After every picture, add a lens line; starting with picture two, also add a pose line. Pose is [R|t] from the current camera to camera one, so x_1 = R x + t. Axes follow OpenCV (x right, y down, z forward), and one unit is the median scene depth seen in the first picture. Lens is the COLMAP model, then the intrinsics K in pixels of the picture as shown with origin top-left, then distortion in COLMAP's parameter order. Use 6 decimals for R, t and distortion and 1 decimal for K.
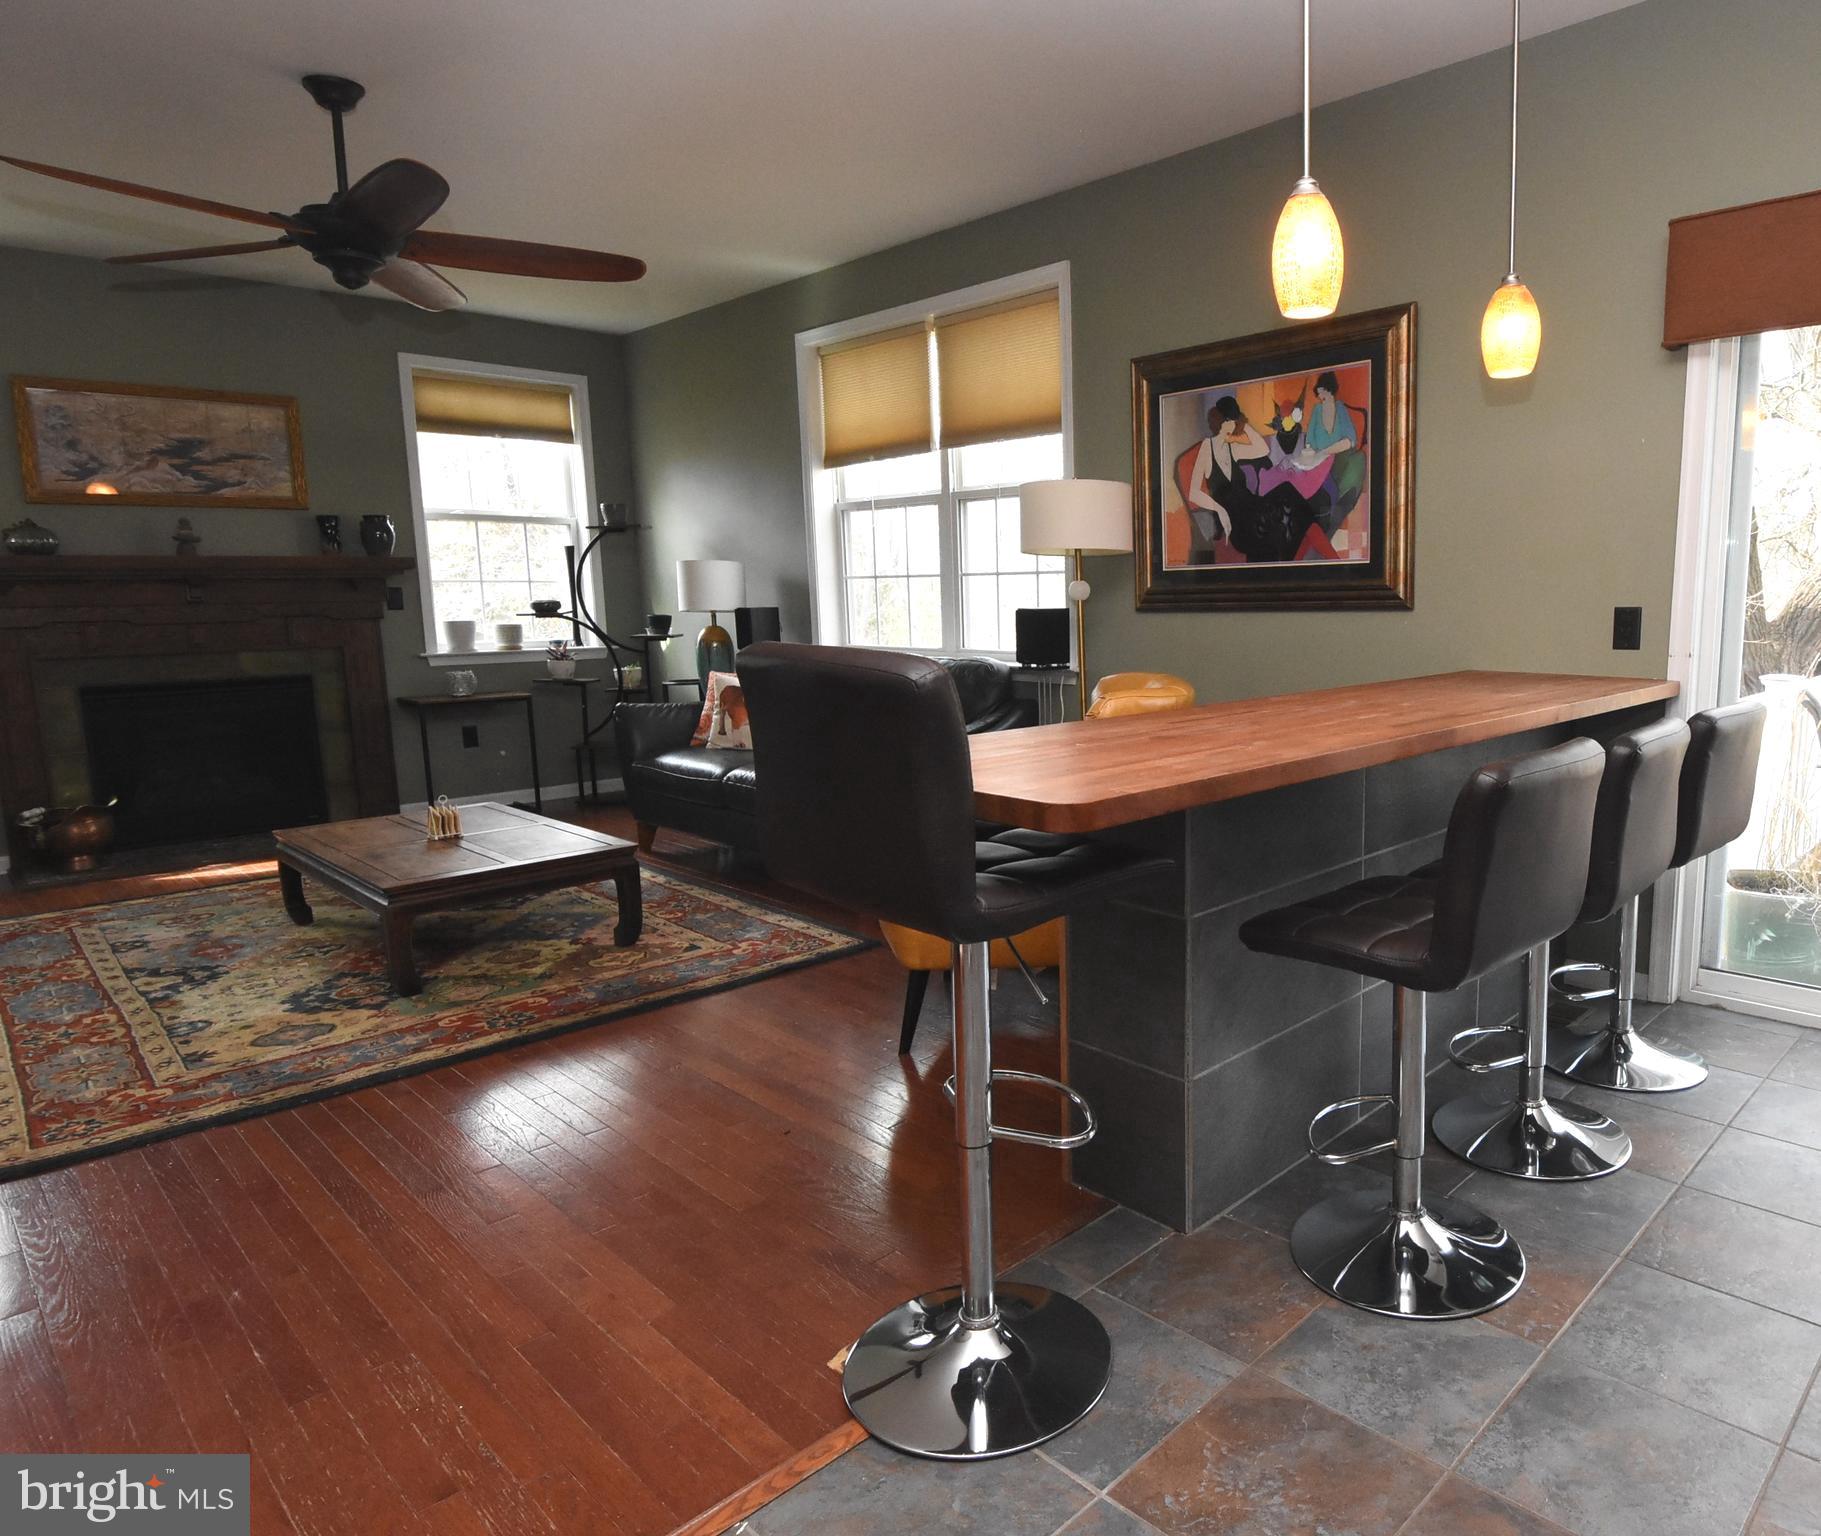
lens RADIAL K [[1159.0, 0, 1156.5], [0, 1159.0, 772.3], [0, 0, 1]] dist [0.000506, -0.017995]
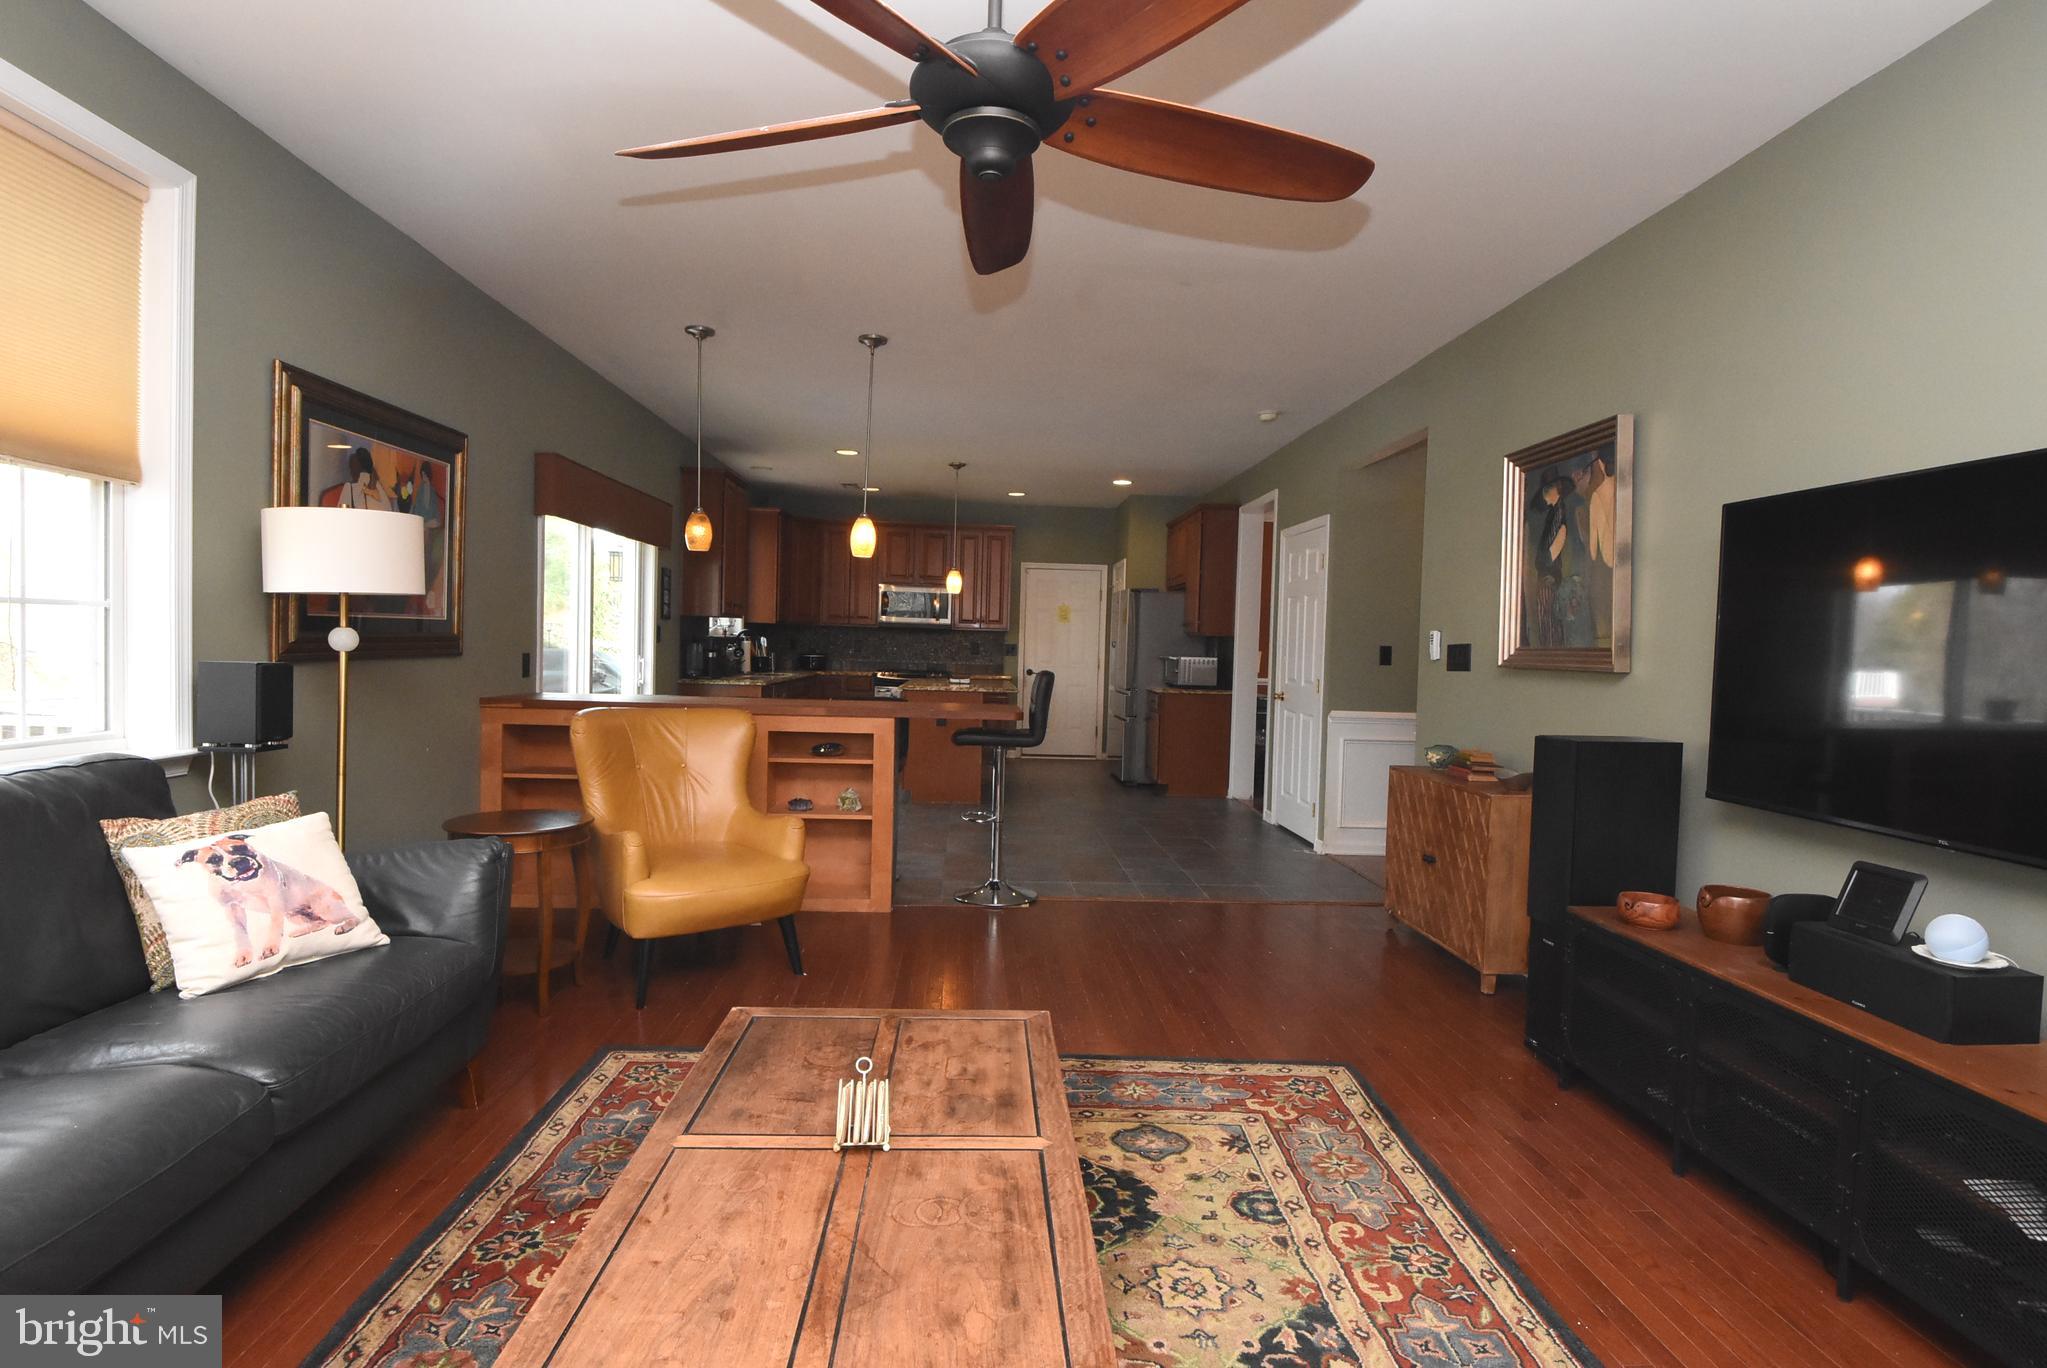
lens RADIAL K [[1010.6, 0, 1023.5], [0, 1010.6, 684.0], [0, 0, 1]] dist [0.026691, -0.040598]
pose [[-0.690076, -0.038324, 0.722721, -0.985784], [0.087412, 0.986873, 0.135795, -0.195650], [-0.718438, 0.156883, -0.677668, 1.234189]]
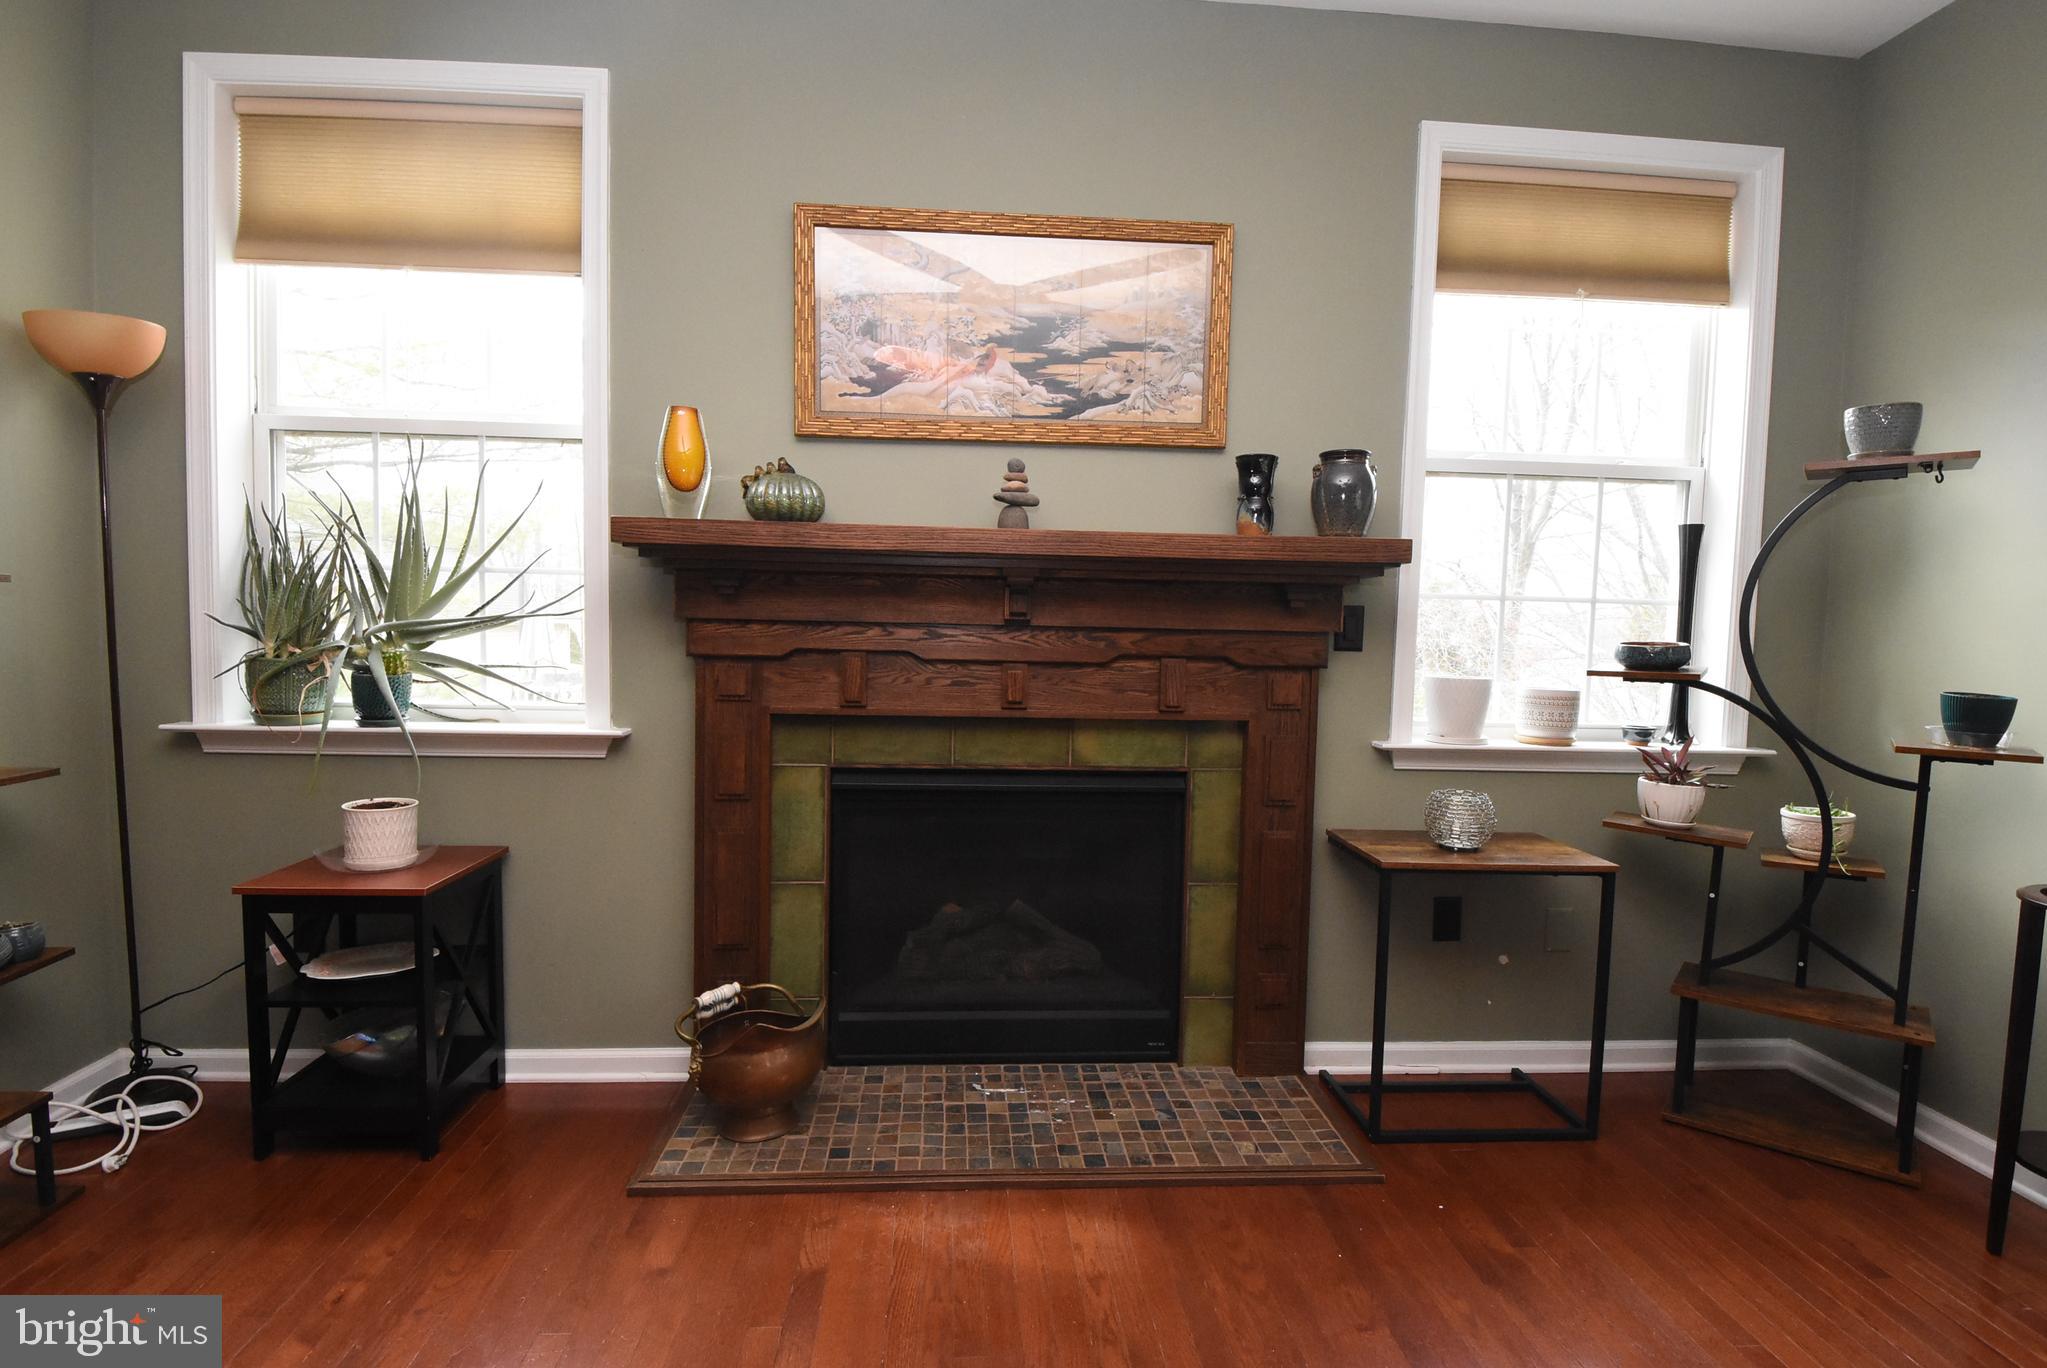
lens RADIAL K [[1011.4, 0, 1016.7], [0, 1011.4, 699.3], [0, 0, 1]] dist [0.028864, -0.040761]
pose [[0.702135, 0.075809, -0.707997, -0.692805], [-0.138306, 0.989899, -0.031166, -0.135282], [0.698482, 0.119803, 0.705528, 0.924327]]
